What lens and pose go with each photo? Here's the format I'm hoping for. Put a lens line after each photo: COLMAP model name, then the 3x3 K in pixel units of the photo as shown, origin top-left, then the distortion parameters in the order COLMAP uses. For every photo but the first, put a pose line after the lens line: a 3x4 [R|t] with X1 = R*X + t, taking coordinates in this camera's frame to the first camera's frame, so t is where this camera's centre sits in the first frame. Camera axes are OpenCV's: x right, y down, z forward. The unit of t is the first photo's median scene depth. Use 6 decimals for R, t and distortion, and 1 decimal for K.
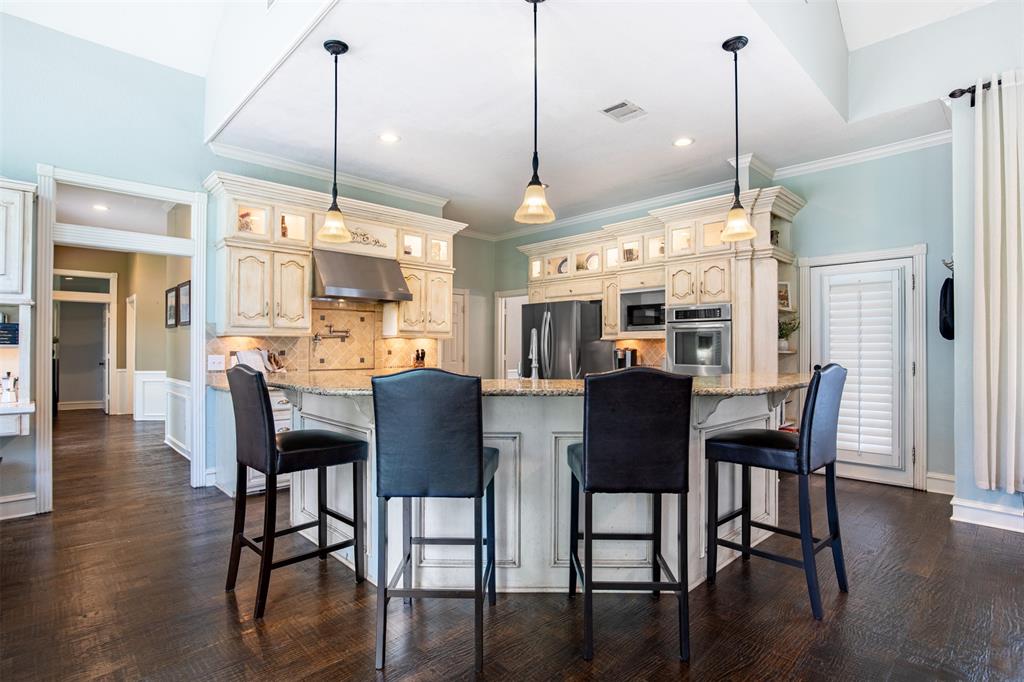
lens RADIAL K [[504.8, 0, 514.1], [0, 504.8, 344.8], [0, 0, 1]] dist [-0.019908, -0.000031]
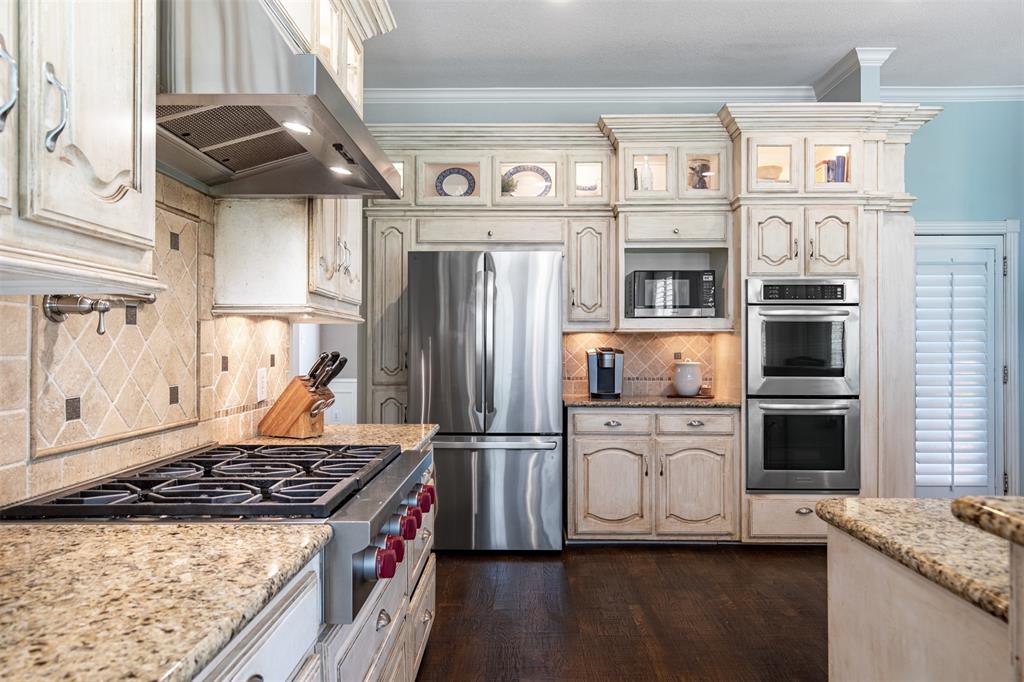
lens RADIAL K [[691.4, 0, 517.0], [0, 691.4, 347.4], [0, 0, 1]] dist [0.004491, 0.001954]
pose [[0.697605, 0.000211, 0.716483, -0.467360], [-0.005250, 0.999975, 0.004817, 0.003113], [-0.716464, -0.007122, 0.697588, 0.661797]]
